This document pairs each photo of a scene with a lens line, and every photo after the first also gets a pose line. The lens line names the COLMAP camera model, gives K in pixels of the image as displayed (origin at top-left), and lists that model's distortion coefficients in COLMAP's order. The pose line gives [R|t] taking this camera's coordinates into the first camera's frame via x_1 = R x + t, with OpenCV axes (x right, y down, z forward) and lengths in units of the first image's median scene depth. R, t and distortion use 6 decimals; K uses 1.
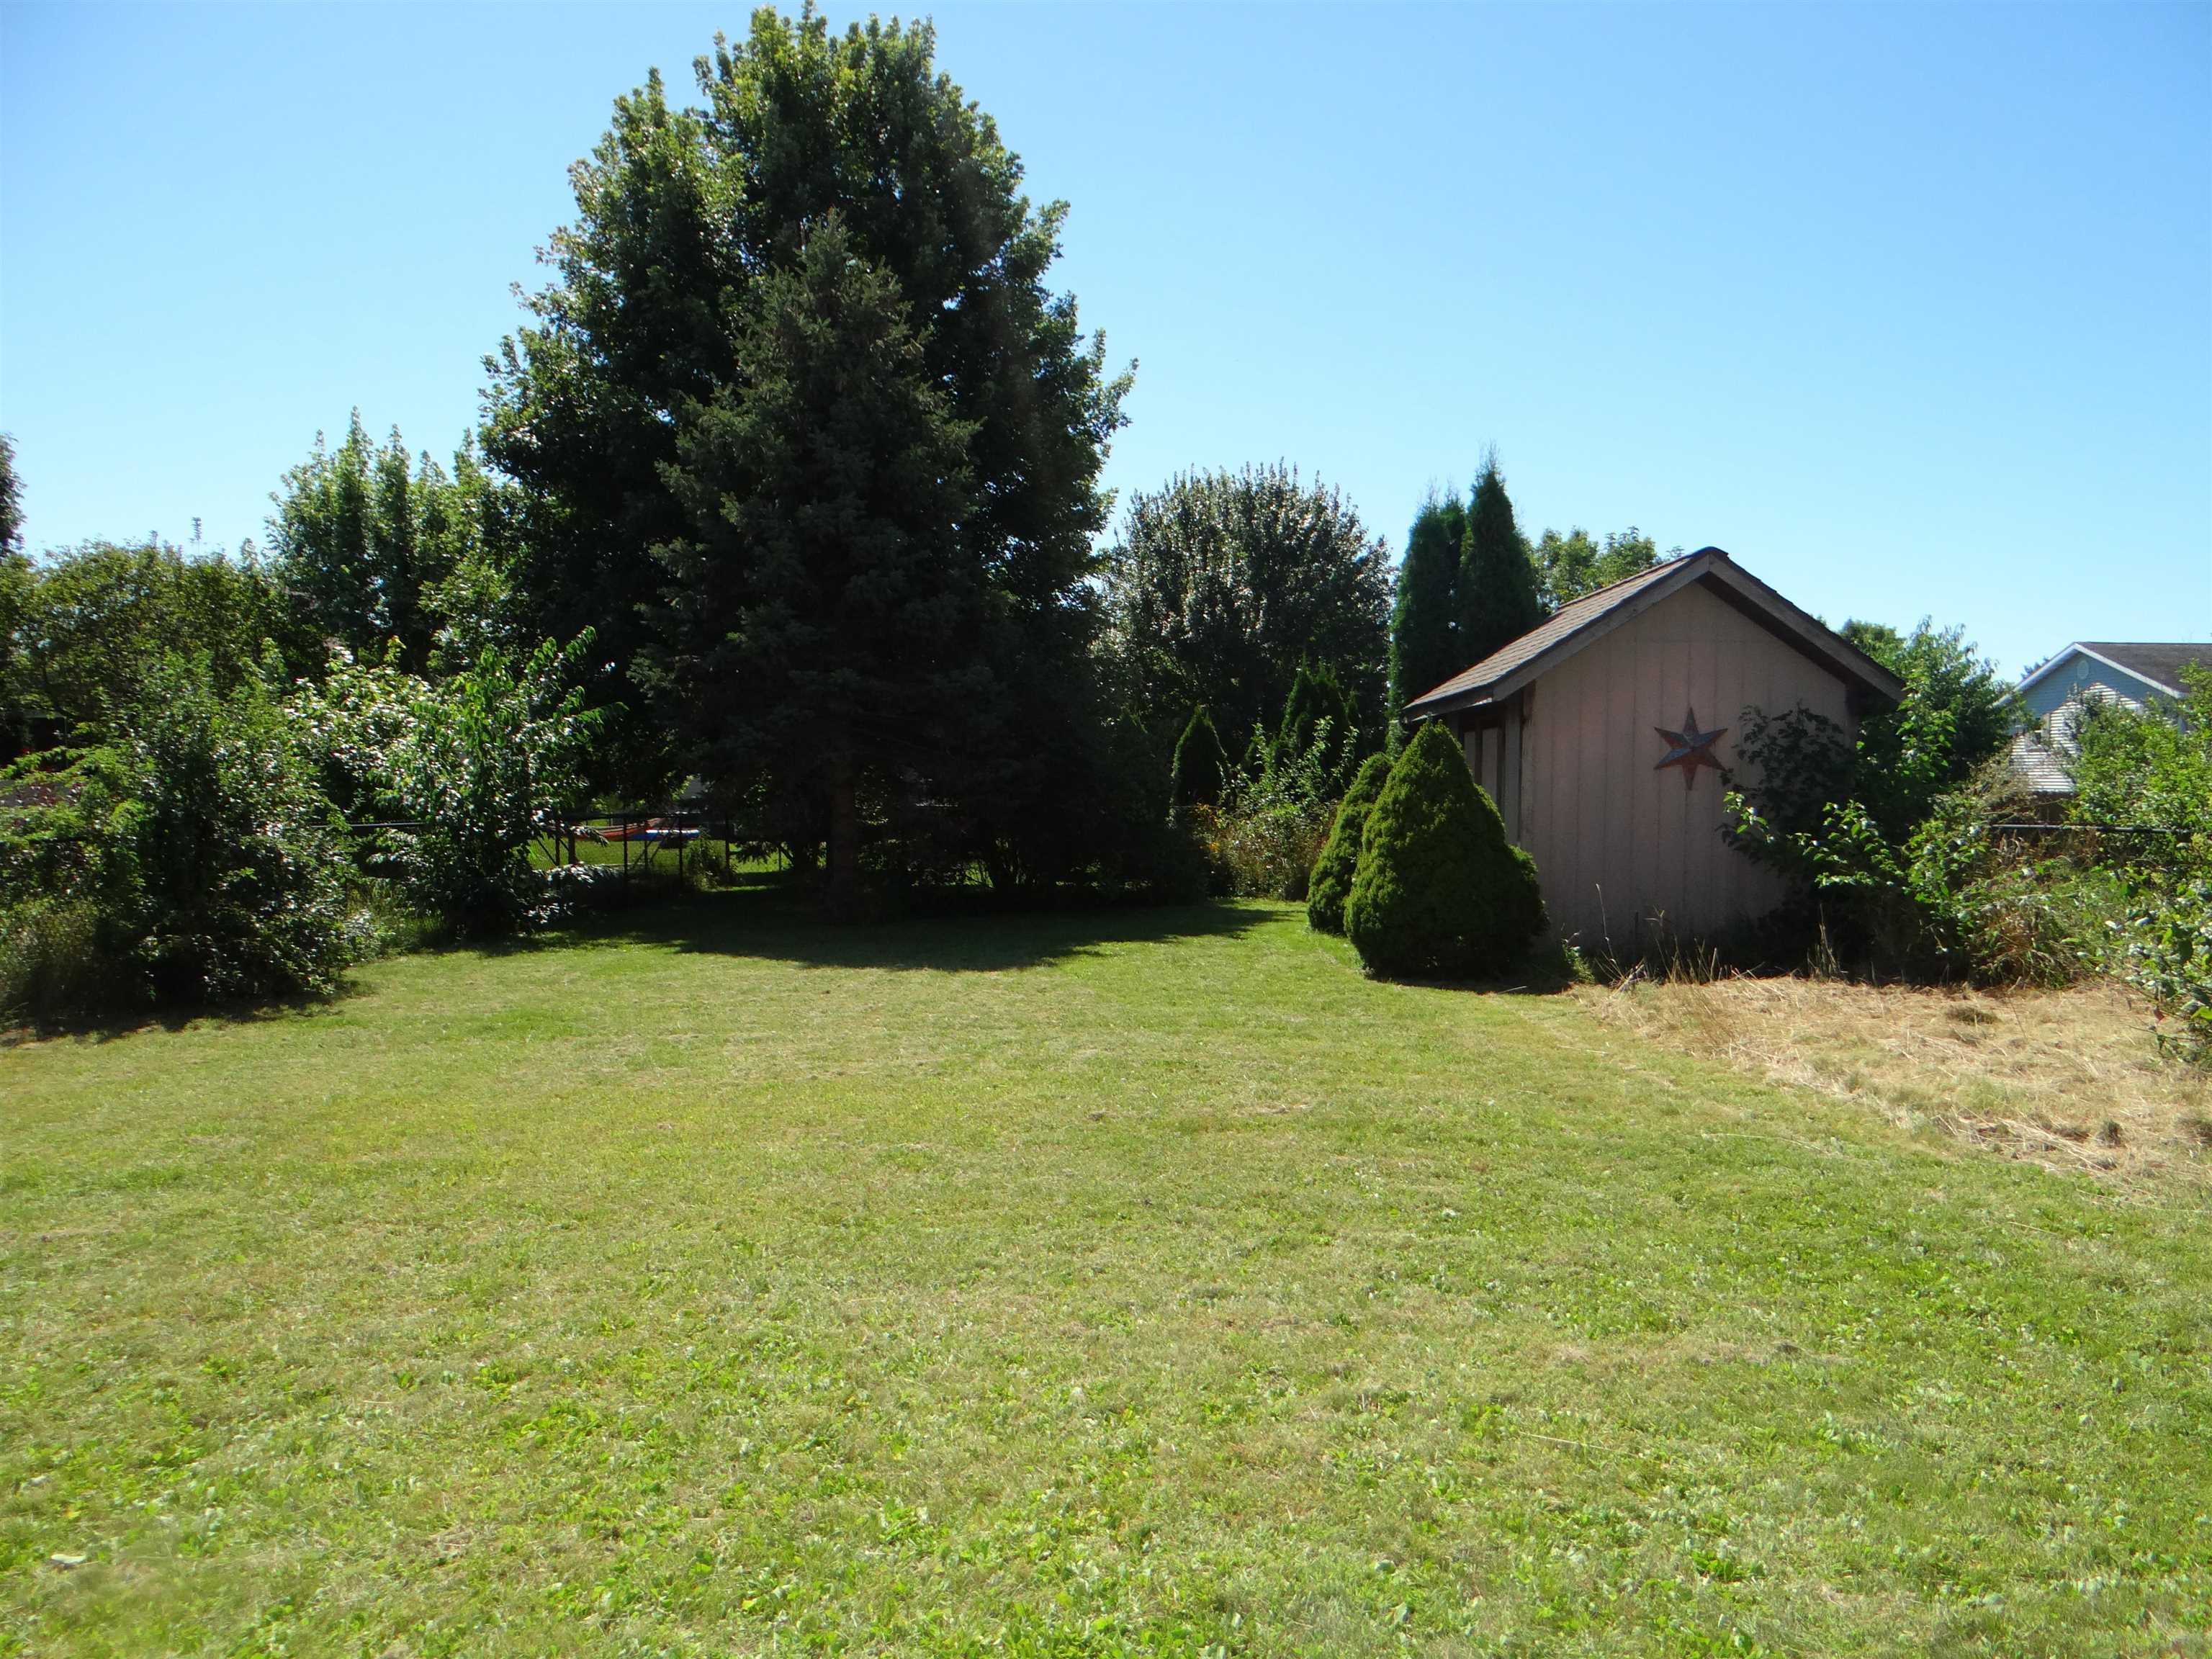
lens RADIAL K [[1734.8, 0, 1103.6], [0, 1734.8, 835.6], [0, 0, 1]] dist [0.017277, -0.009178]
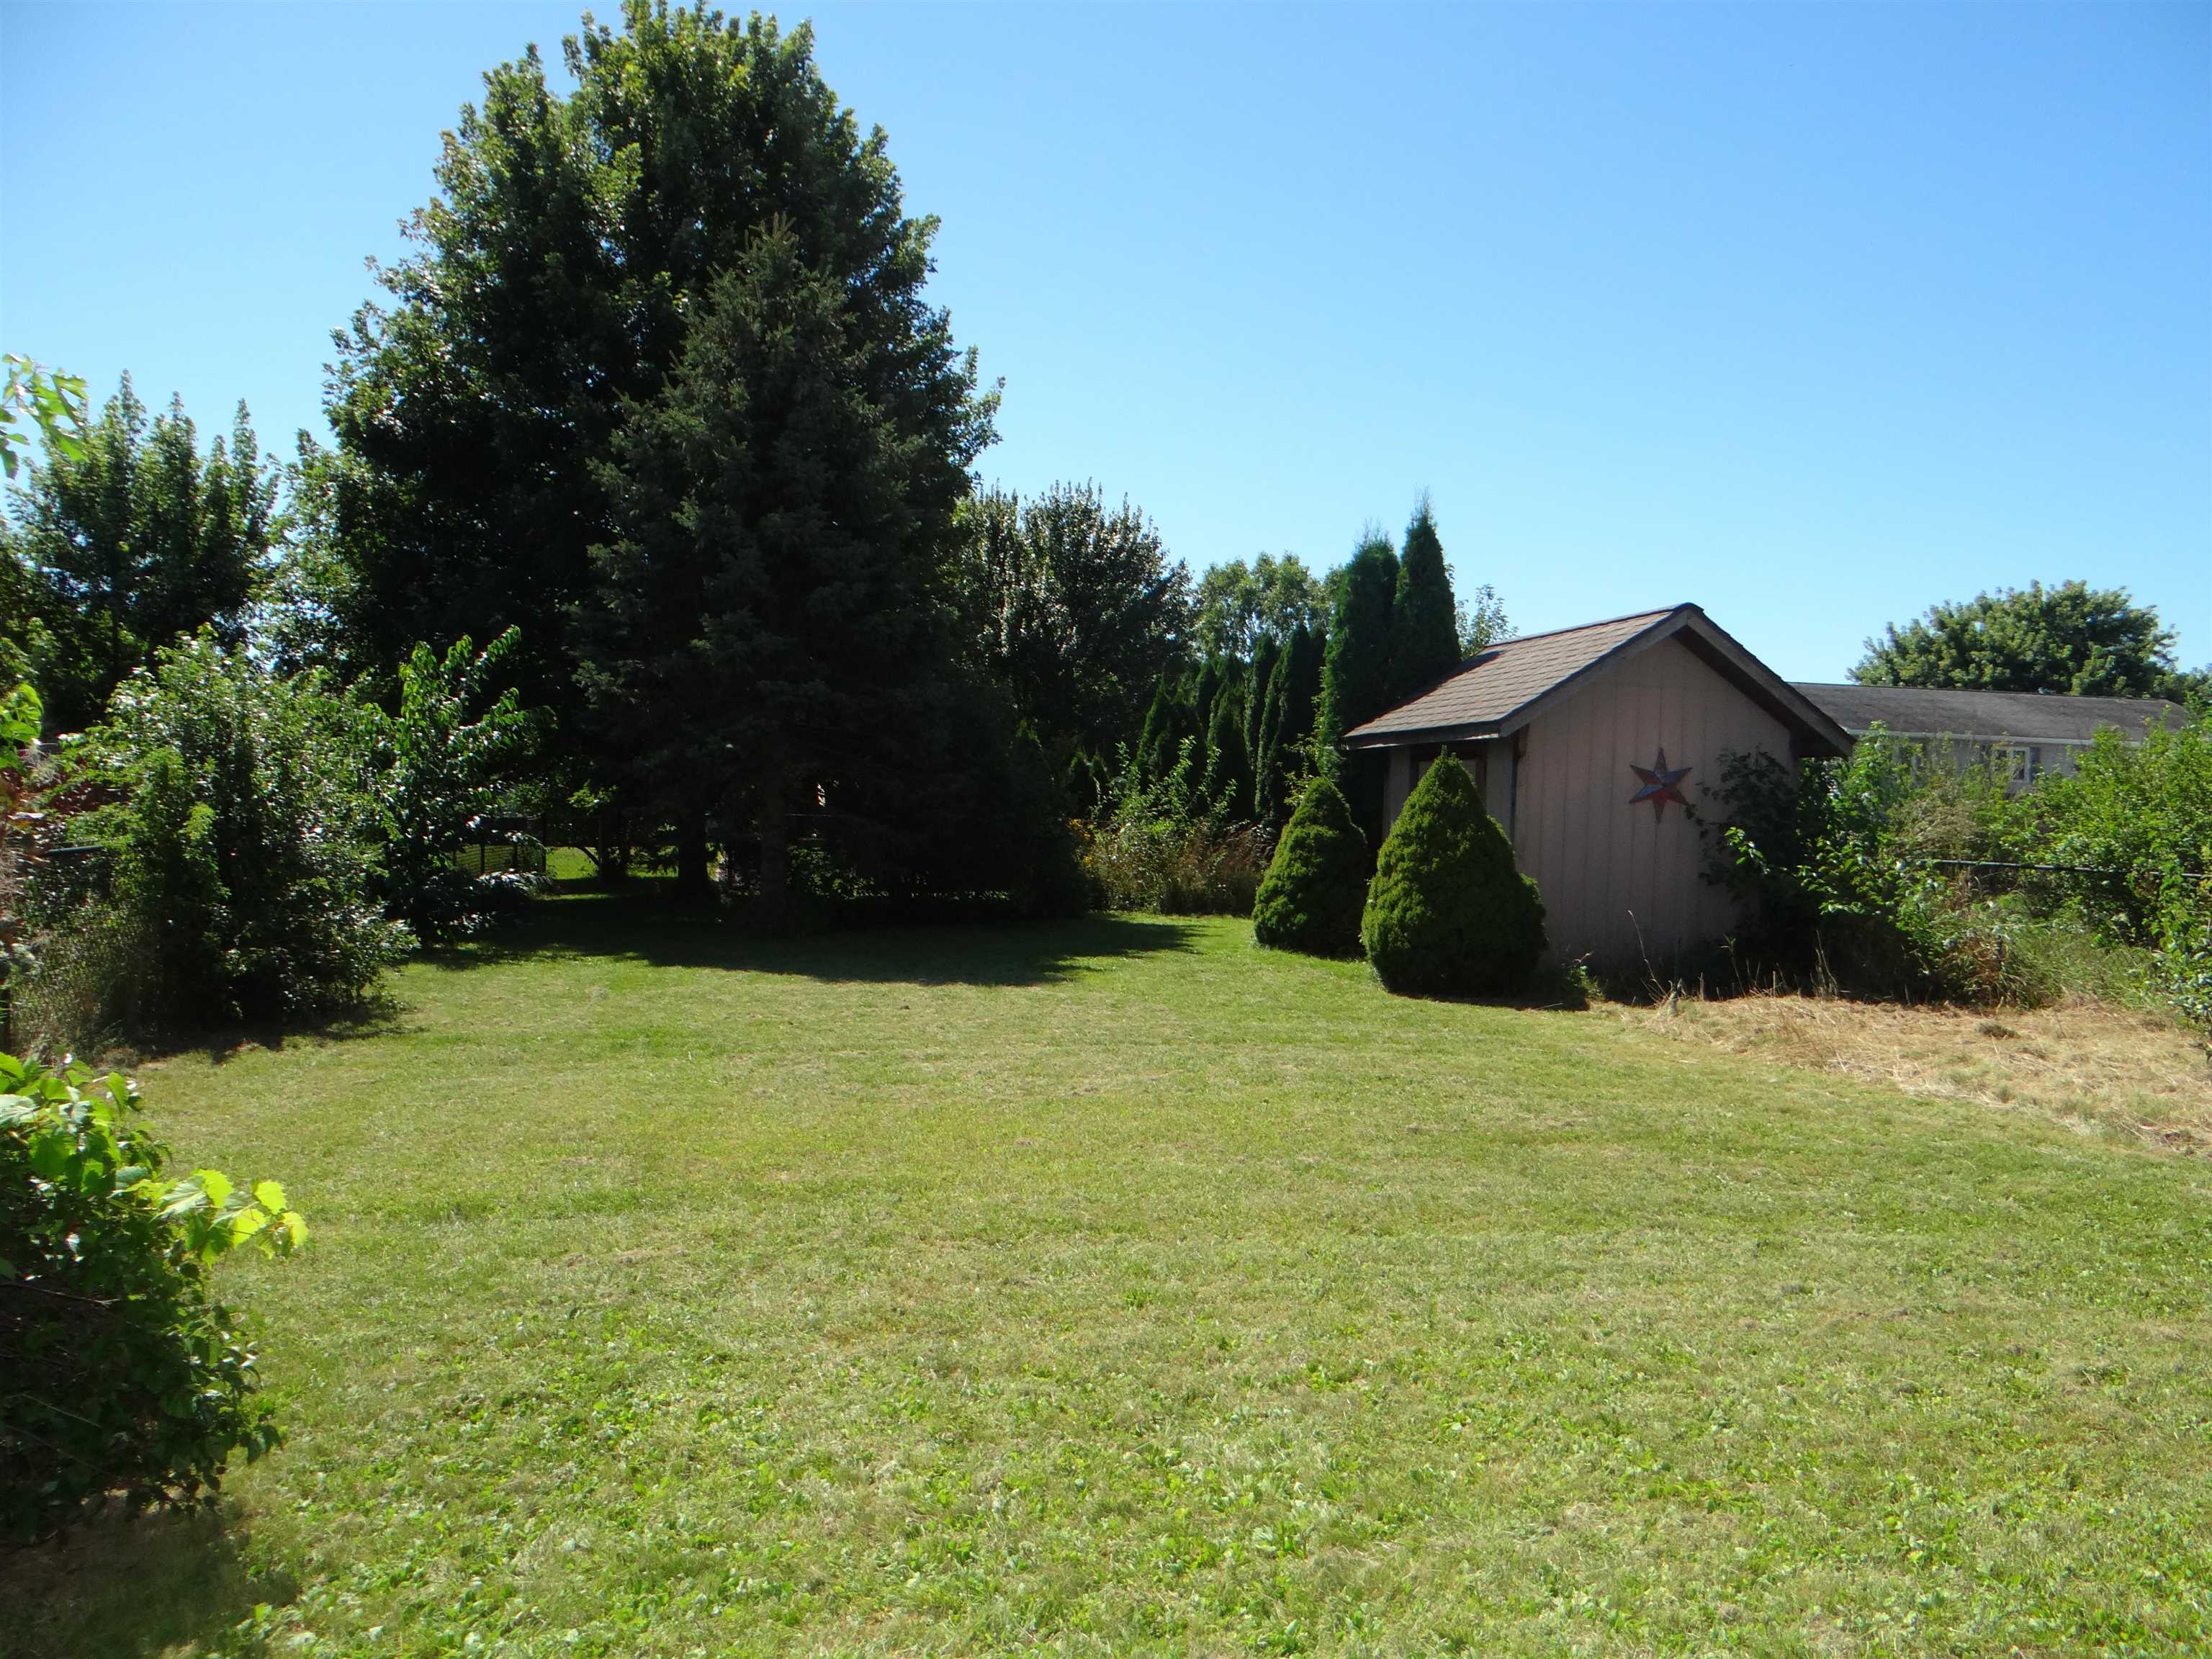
lens RADIAL K [[1726.0, 0, 1095.8], [0, 1726.0, 852.2], [0, 0, 1]] dist [0.008241, 0.005302]
pose [[0.983582, 0.016877, 0.179670, -0.146521], [-0.018038, 0.999826, 0.004827, -0.004587], [-0.179557, -0.007989, 0.983715, -0.004606]]
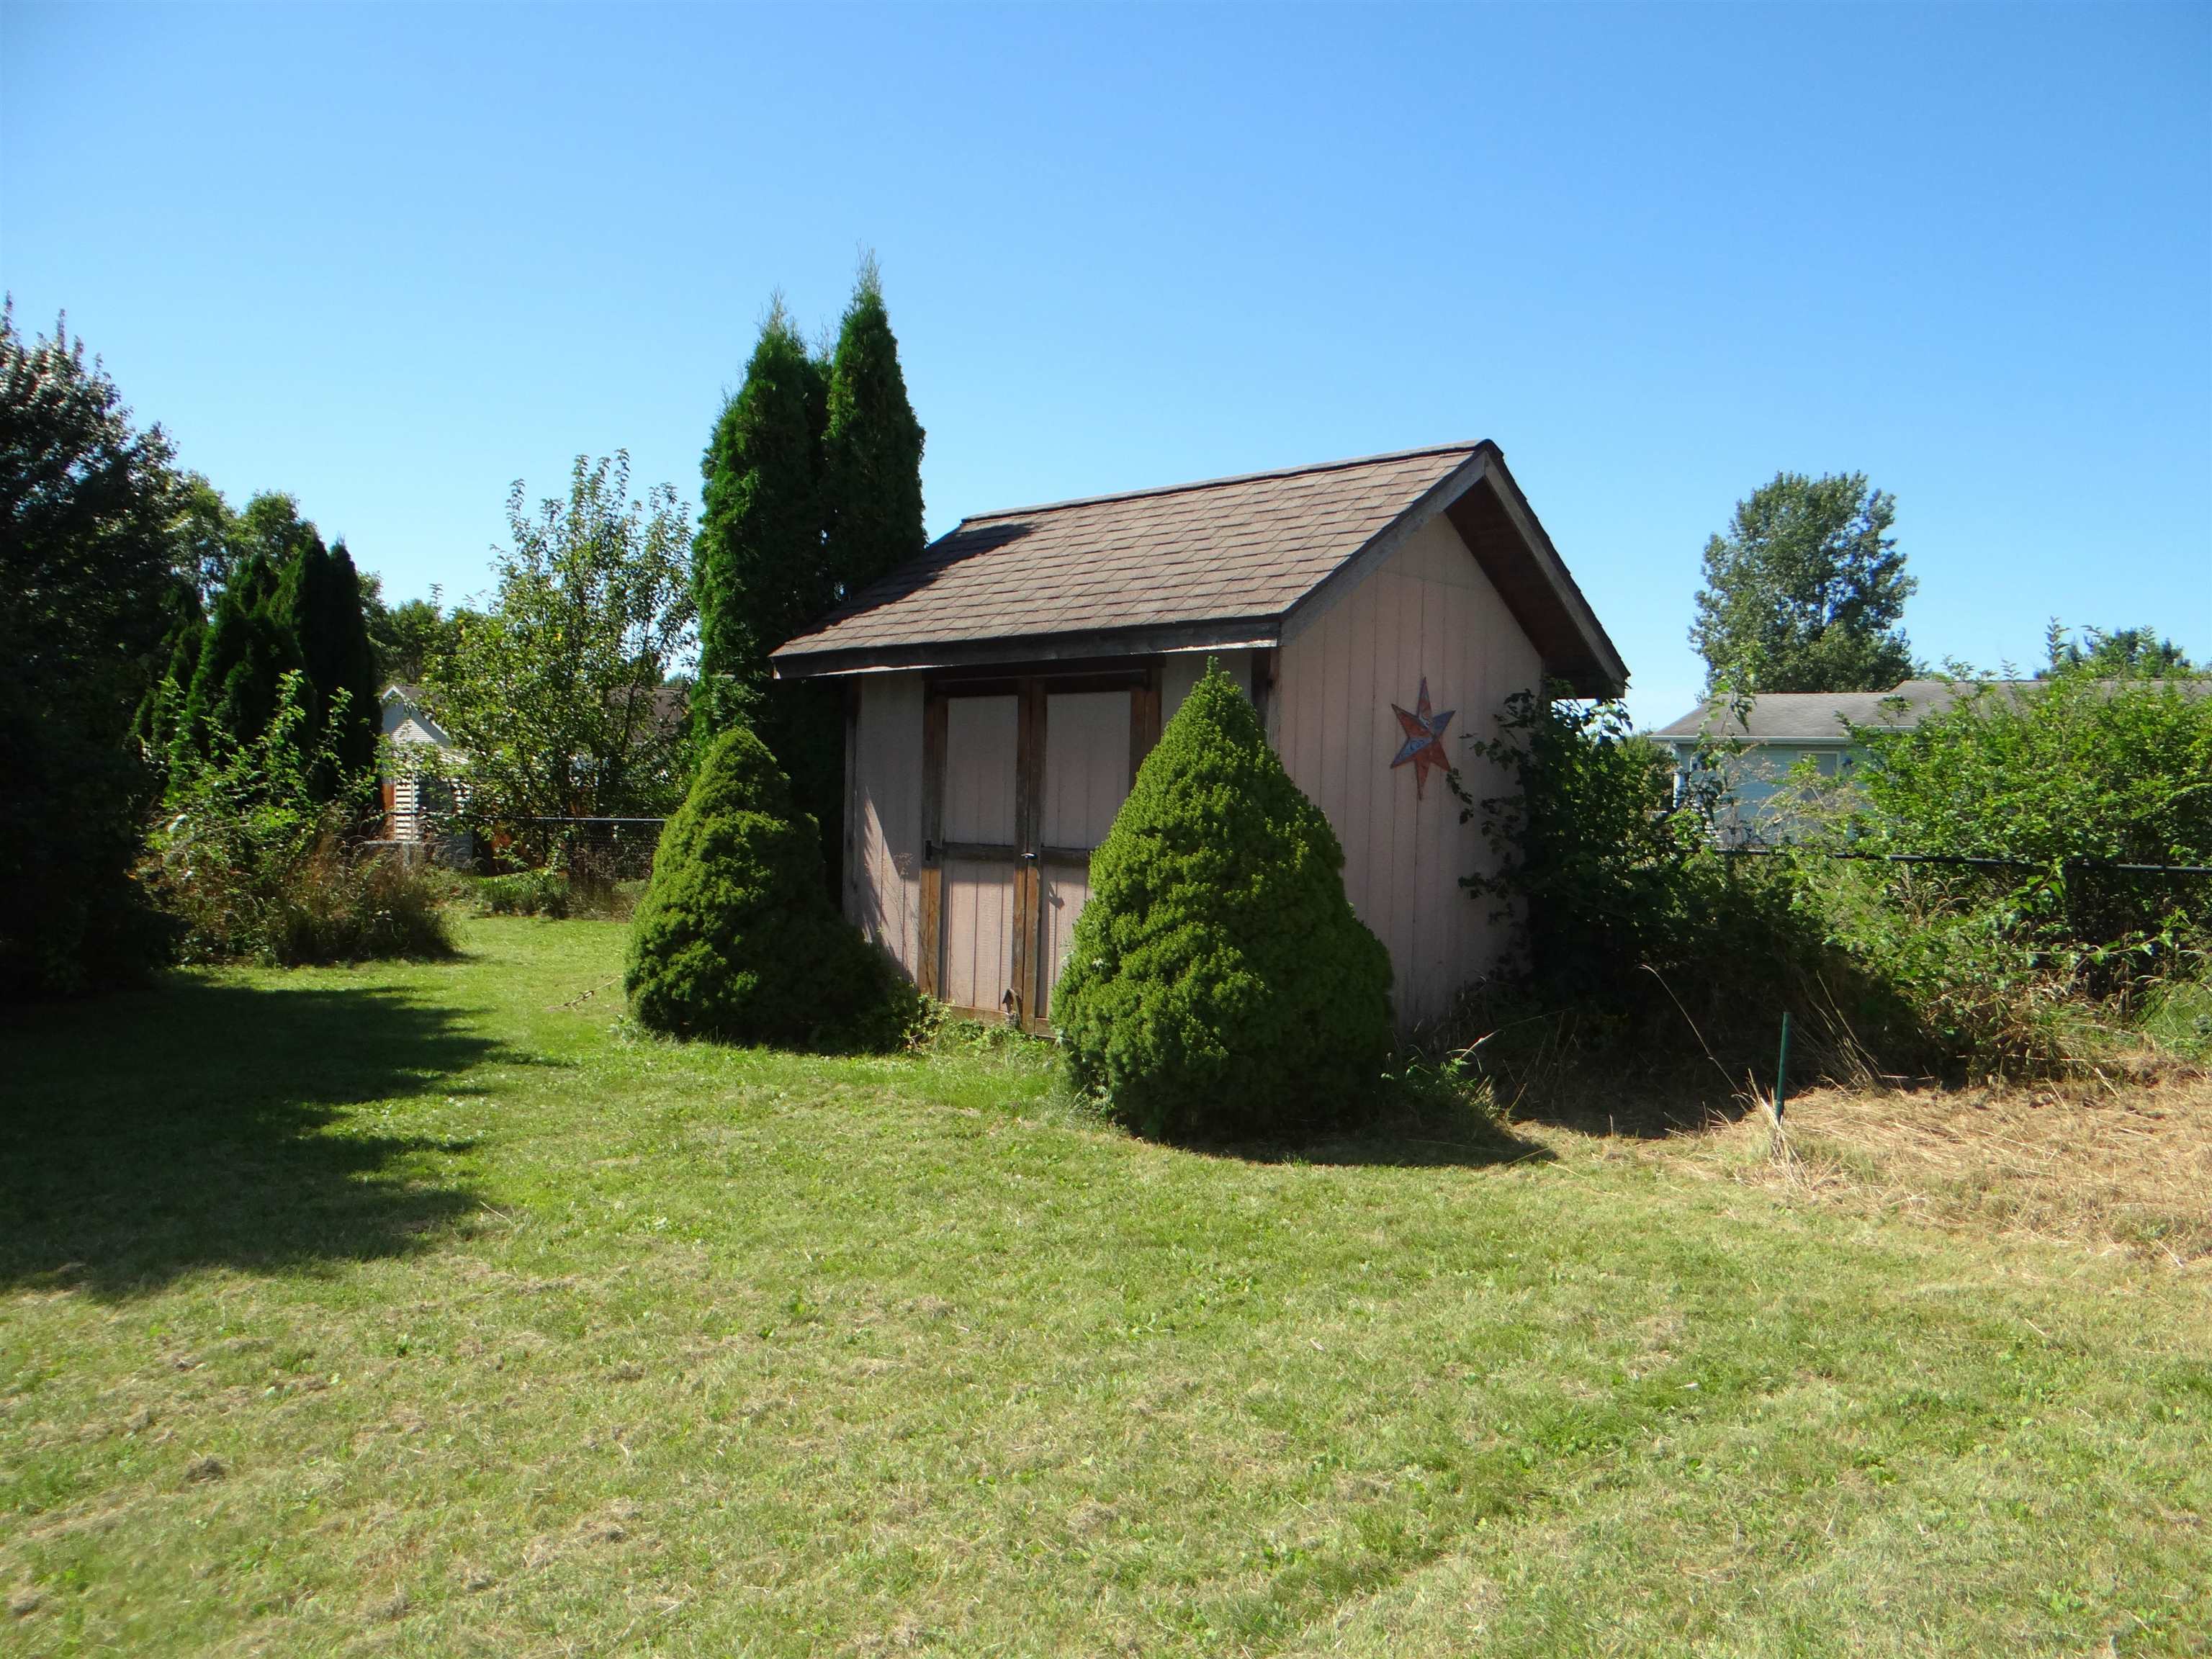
lens RADIAL K [[1784.8, 0, 1144.5], [0, 1784.8, 884.3], [0, 0, 1]] dist [-0.074060, 0.094673]
pose [[0.693918, -0.025159, 0.719615, -0.165947], [0.004037, 0.999510, 0.031052, -0.010829], [-0.720043, -0.018642, 0.693679, 0.424674]]
